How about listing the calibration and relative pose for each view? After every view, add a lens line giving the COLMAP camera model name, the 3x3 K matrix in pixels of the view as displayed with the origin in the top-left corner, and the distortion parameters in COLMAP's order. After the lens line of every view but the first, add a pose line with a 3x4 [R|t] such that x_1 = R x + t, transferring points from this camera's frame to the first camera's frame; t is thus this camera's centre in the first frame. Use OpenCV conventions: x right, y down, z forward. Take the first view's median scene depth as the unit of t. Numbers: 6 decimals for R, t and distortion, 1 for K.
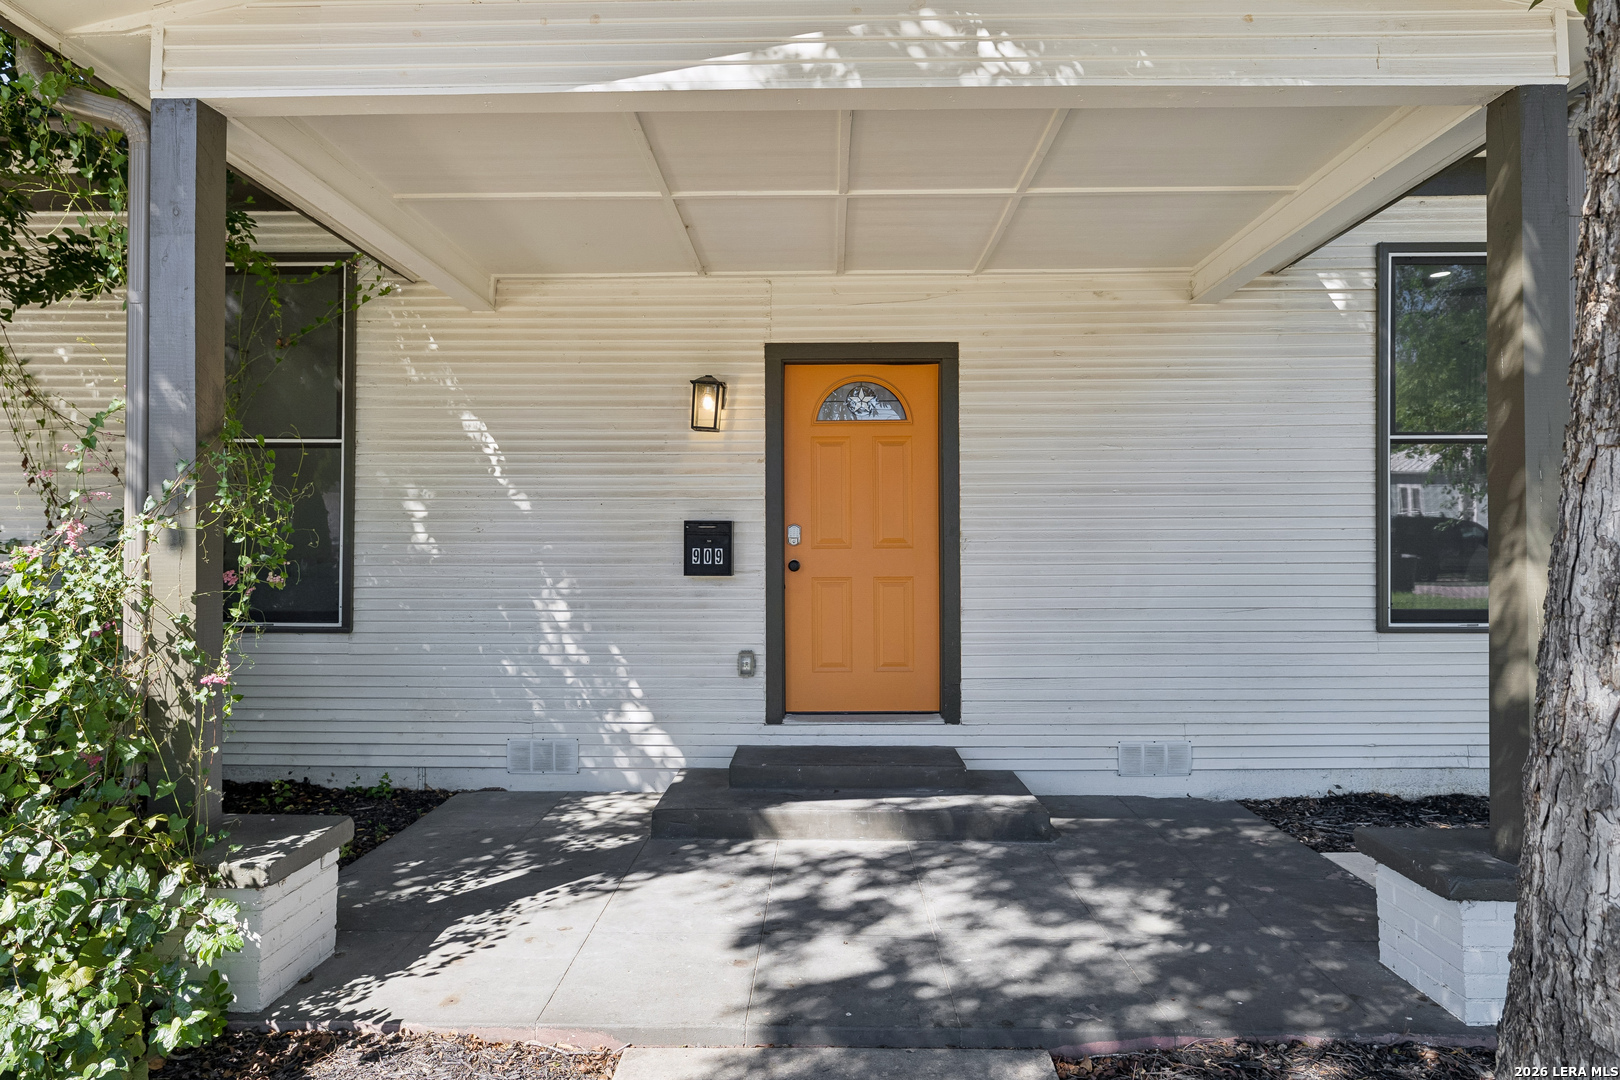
lens RADIAL K [[903.1, 0, 800.3], [0, 903.1, 538.3], [0, 0, 1]] dist [-0.002525, -0.000505]
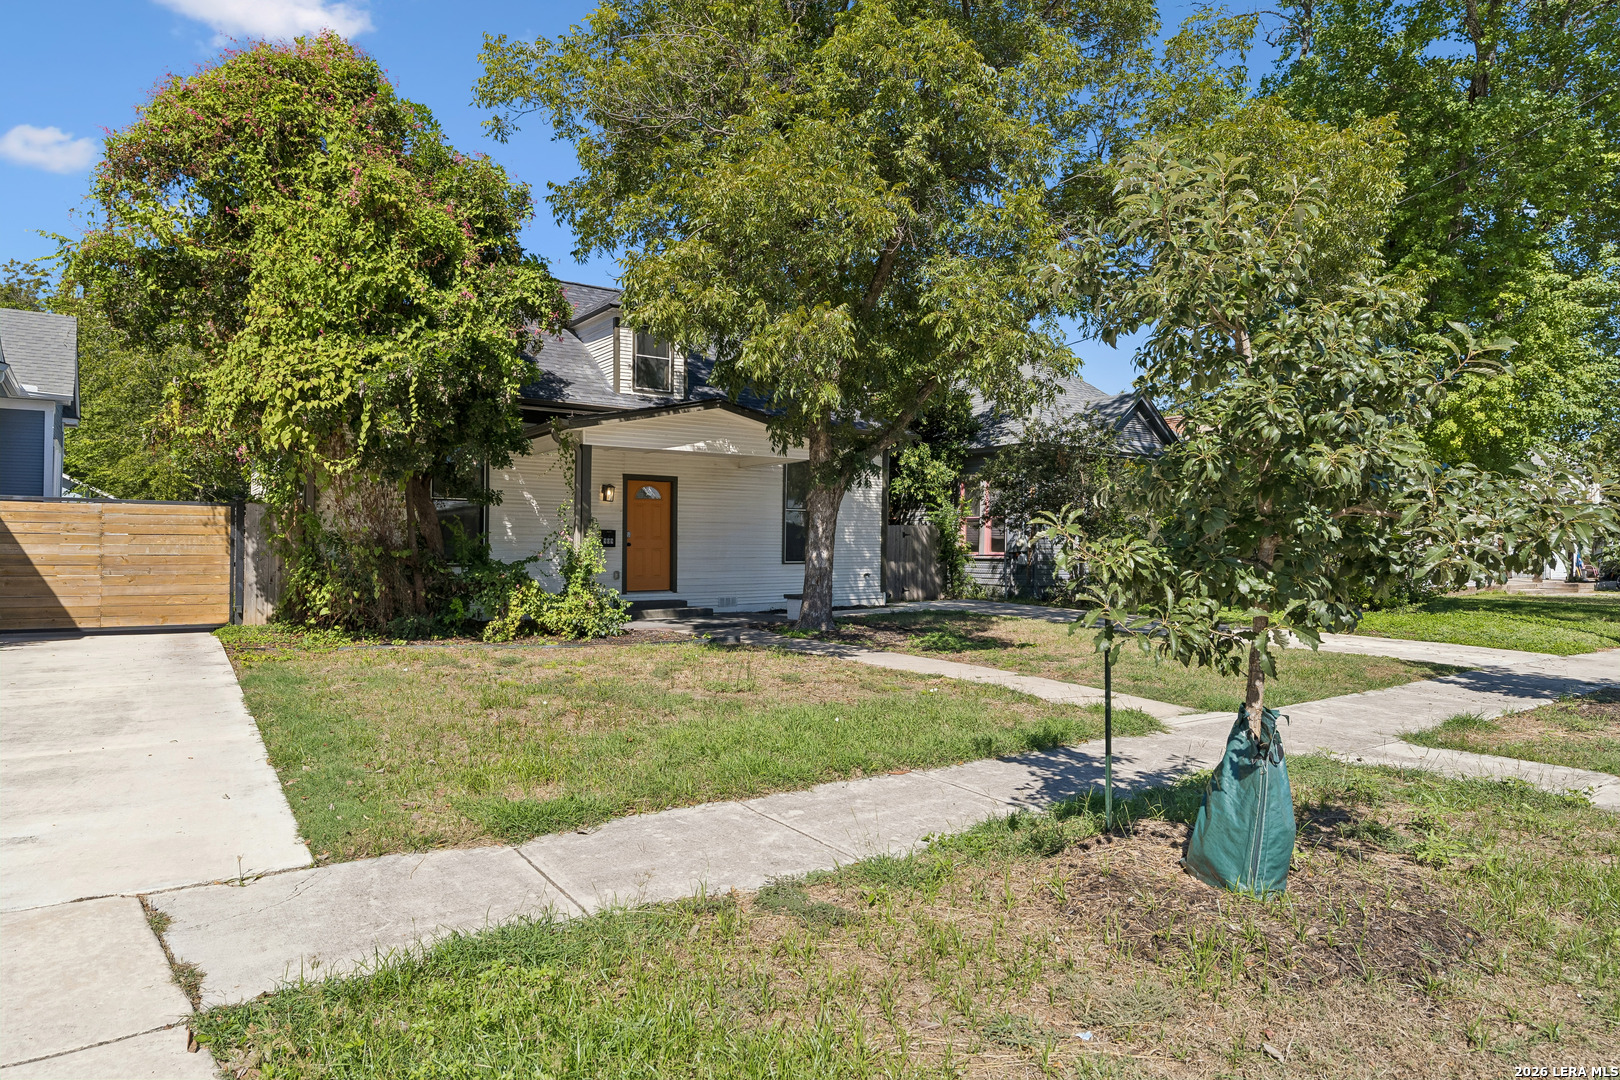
lens RADIAL K [[925.3, 0, 806.4], [0, 925.3, 543.7], [0, 0, 1]] dist [-0.003579, -0.000380]
pose [[0.810516, 0.010672, 0.585619, -1.421083], [-0.016244, 0.999859, 0.004261, 0.004236], [-0.585491, -0.012967, 0.810575, -2.013503]]
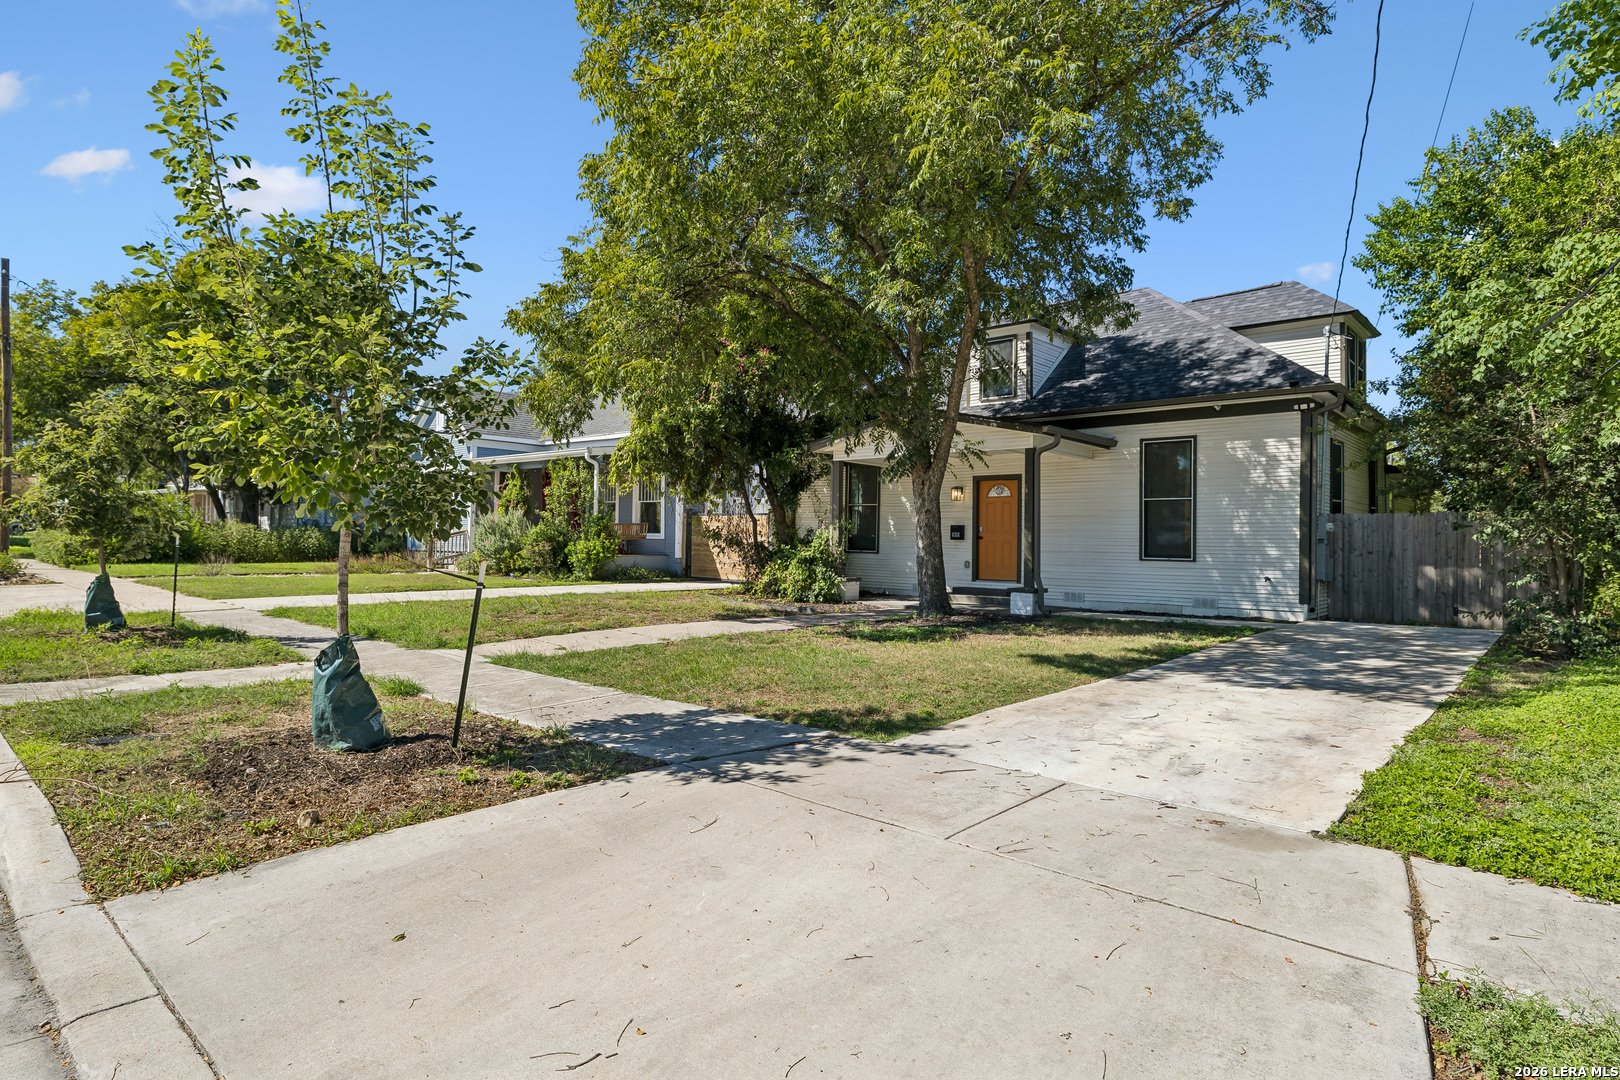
lens RADIAL K [[882.4, 0, 801.2], [0, 882.4, 535.4], [0, 0, 1]] dist [0.005158, 0.000520]
pose [[0.764683, 0.012853, -0.644279, 1.726943], [-0.012895, 0.999906, 0.004642, 0.014149], [0.644278, 0.004759, 0.764777, -2.162448]]
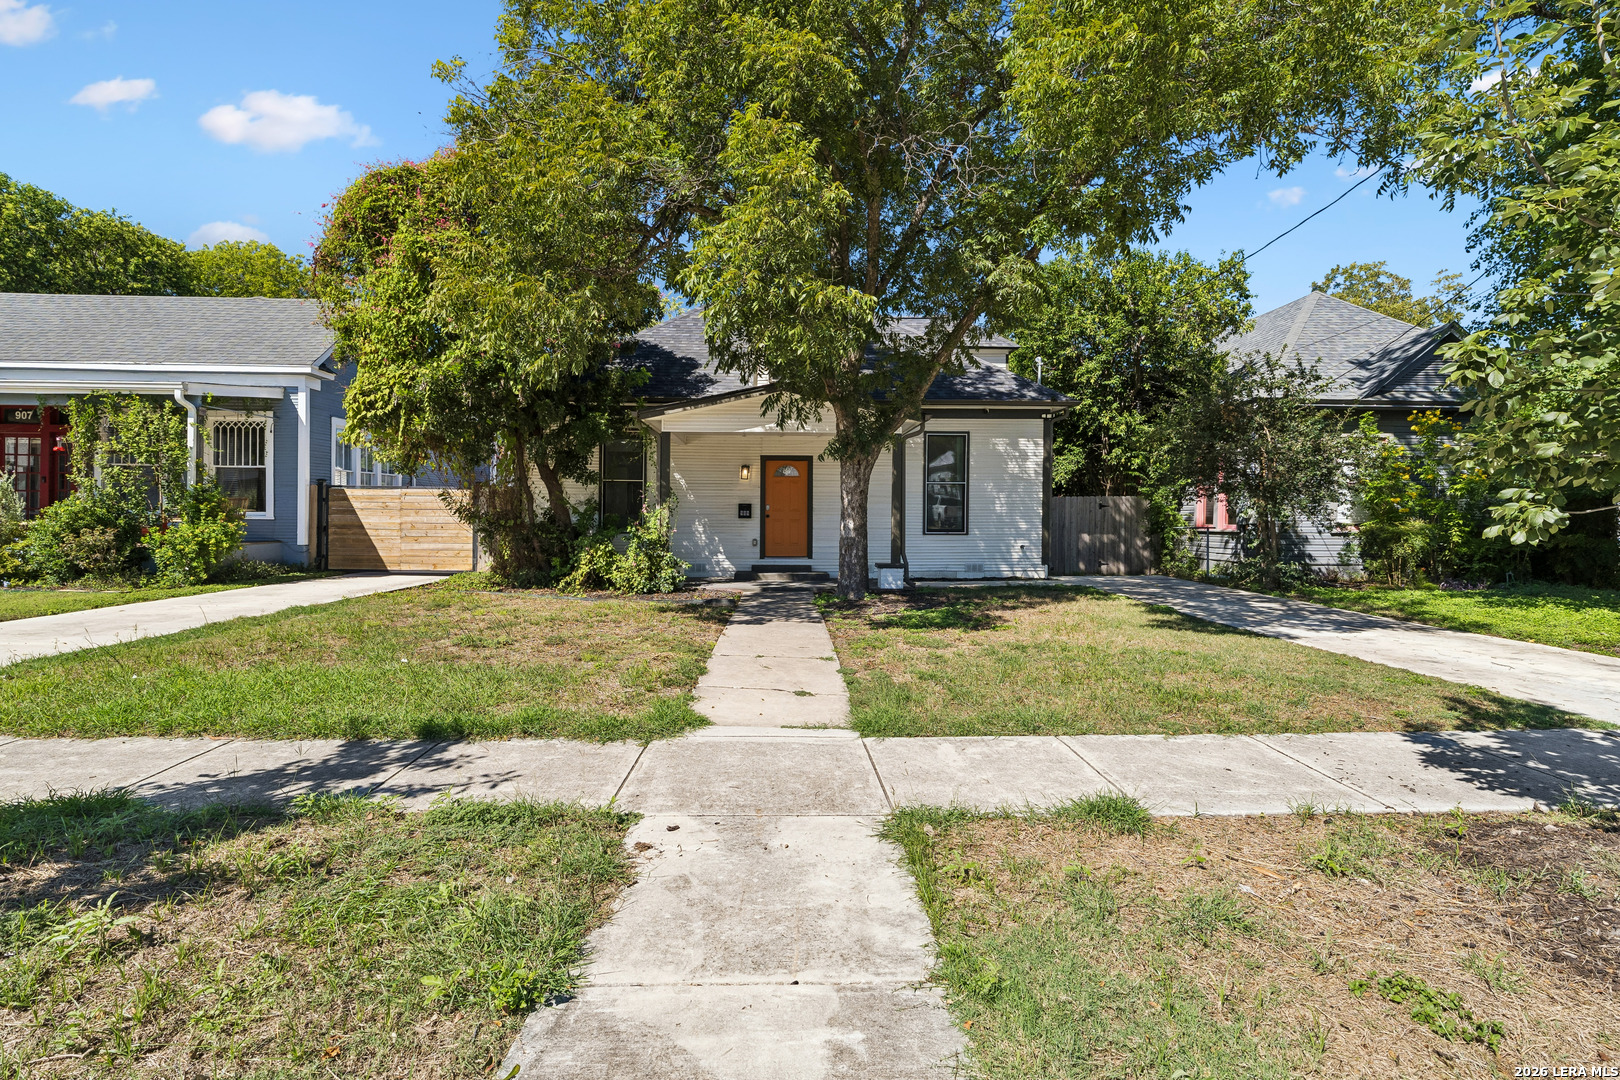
lens RADIAL K [[764.2, 0, 813.6], [0, 764.2, 531.5], [0, 0, 1]] dist [0.016192, 0.000134]
pose [[0.997959, 0.009578, 0.063136, -0.016711], [-0.011434, 0.999511, 0.029090, 0.001484], [-0.062827, -0.029753, 0.997581, -2.150851]]
